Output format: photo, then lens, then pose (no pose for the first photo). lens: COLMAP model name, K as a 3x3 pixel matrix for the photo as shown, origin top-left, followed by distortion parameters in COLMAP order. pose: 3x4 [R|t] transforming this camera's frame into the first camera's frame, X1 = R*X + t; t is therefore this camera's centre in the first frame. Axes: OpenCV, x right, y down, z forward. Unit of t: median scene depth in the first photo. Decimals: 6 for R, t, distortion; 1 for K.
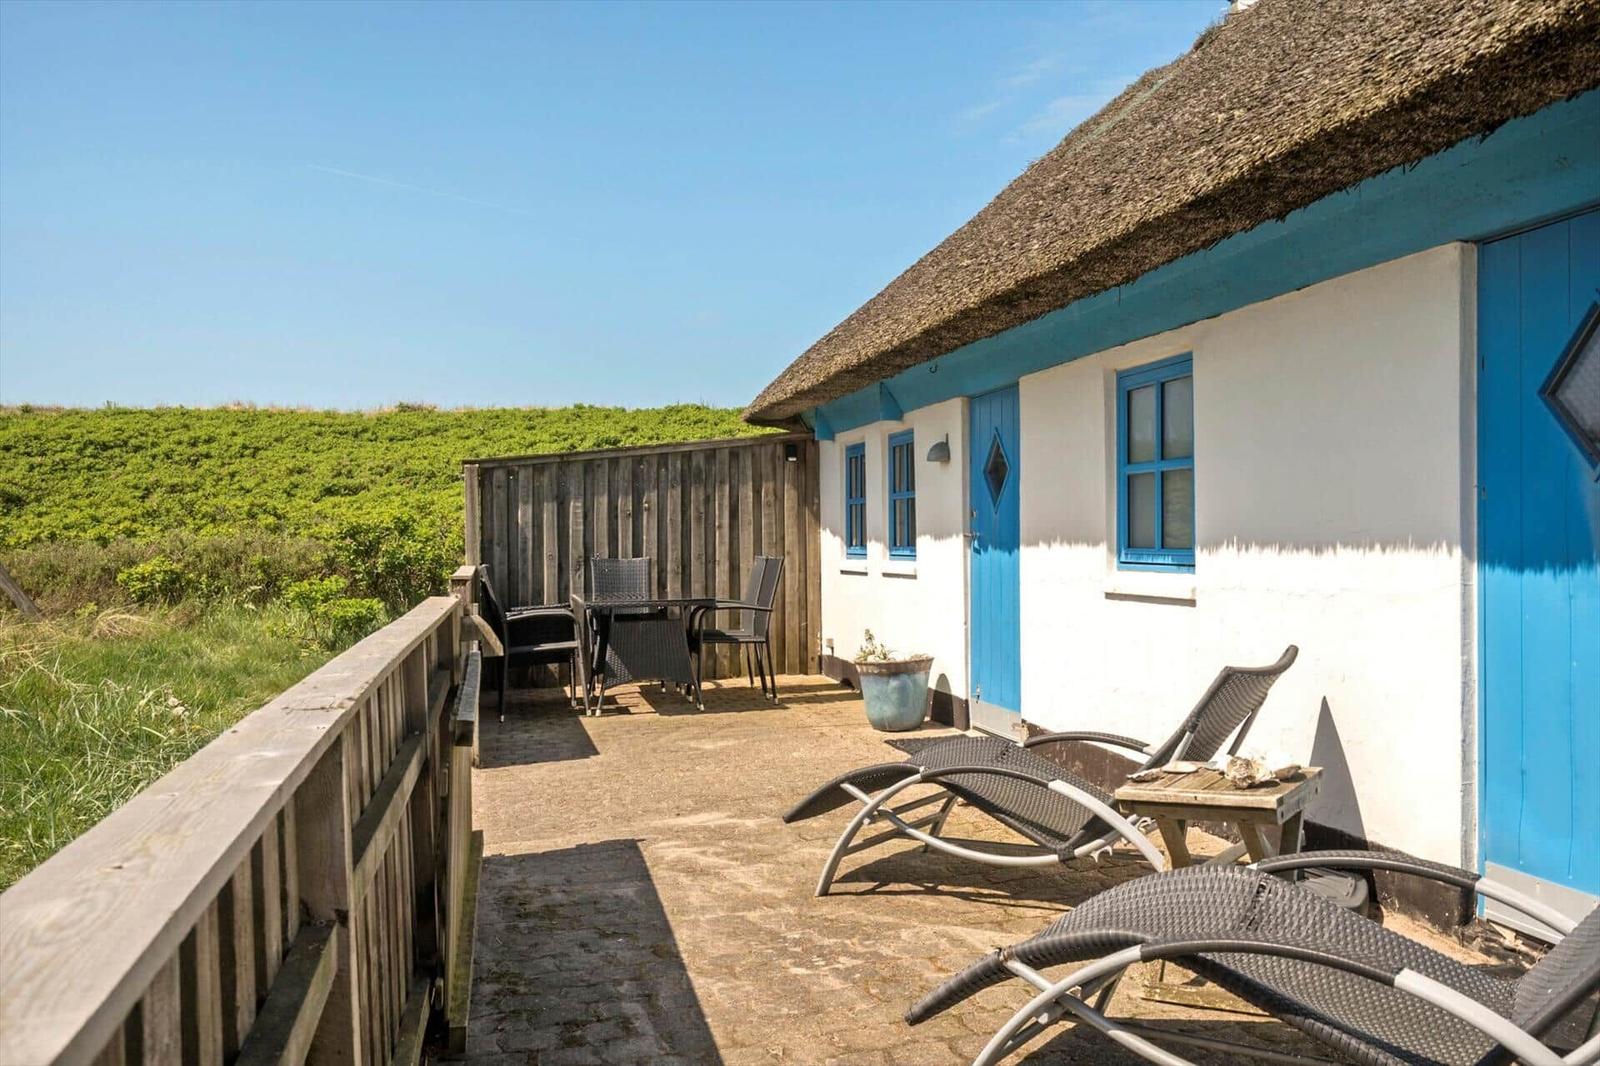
lens RADIAL K [[1438.4, 0, 846.9], [0, 1438.4, 566.5], [0, 0, 1]] dist [-0.010143, 0.008769]
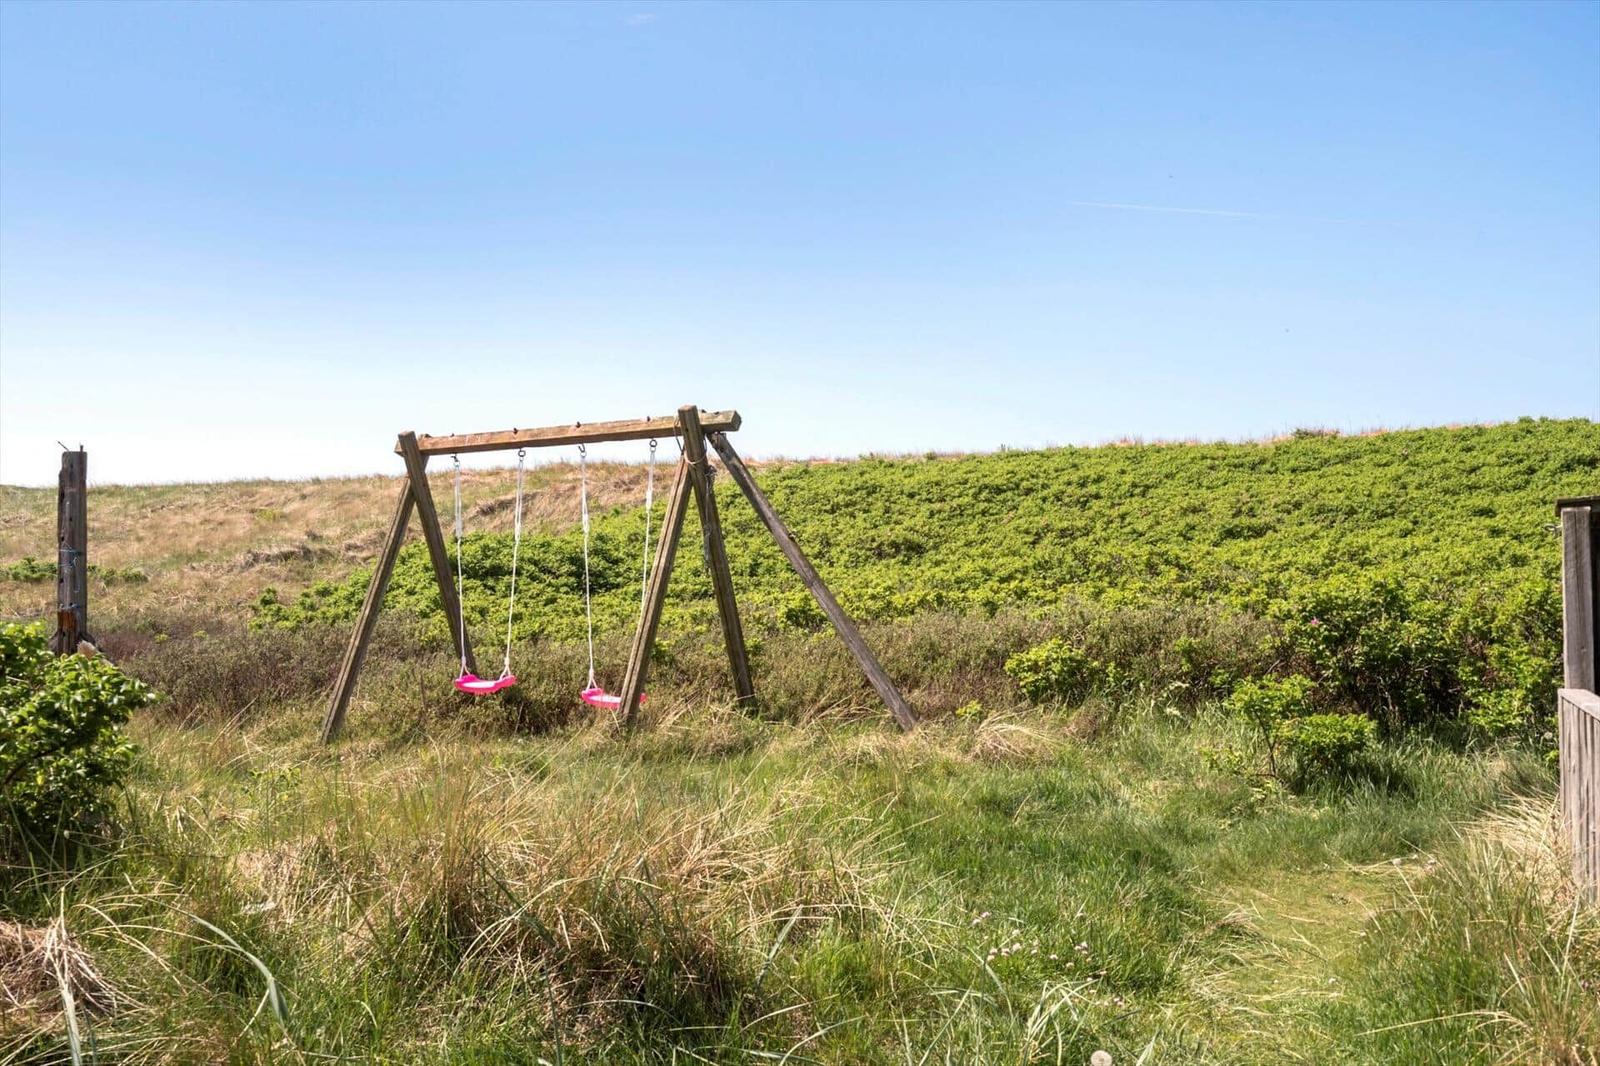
lens RADIAL K [[1395.9, 0, 844.8], [0, 1395.9, 529.8], [0, 0, 1]] dist [0.083662, -0.100510]
pose [[0.831358, -0.018085, -0.555443, -0.081433], [-0.007465, 0.999017, -0.043701, -0.015308], [0.555688, 0.040477, 0.830405, 0.164043]]
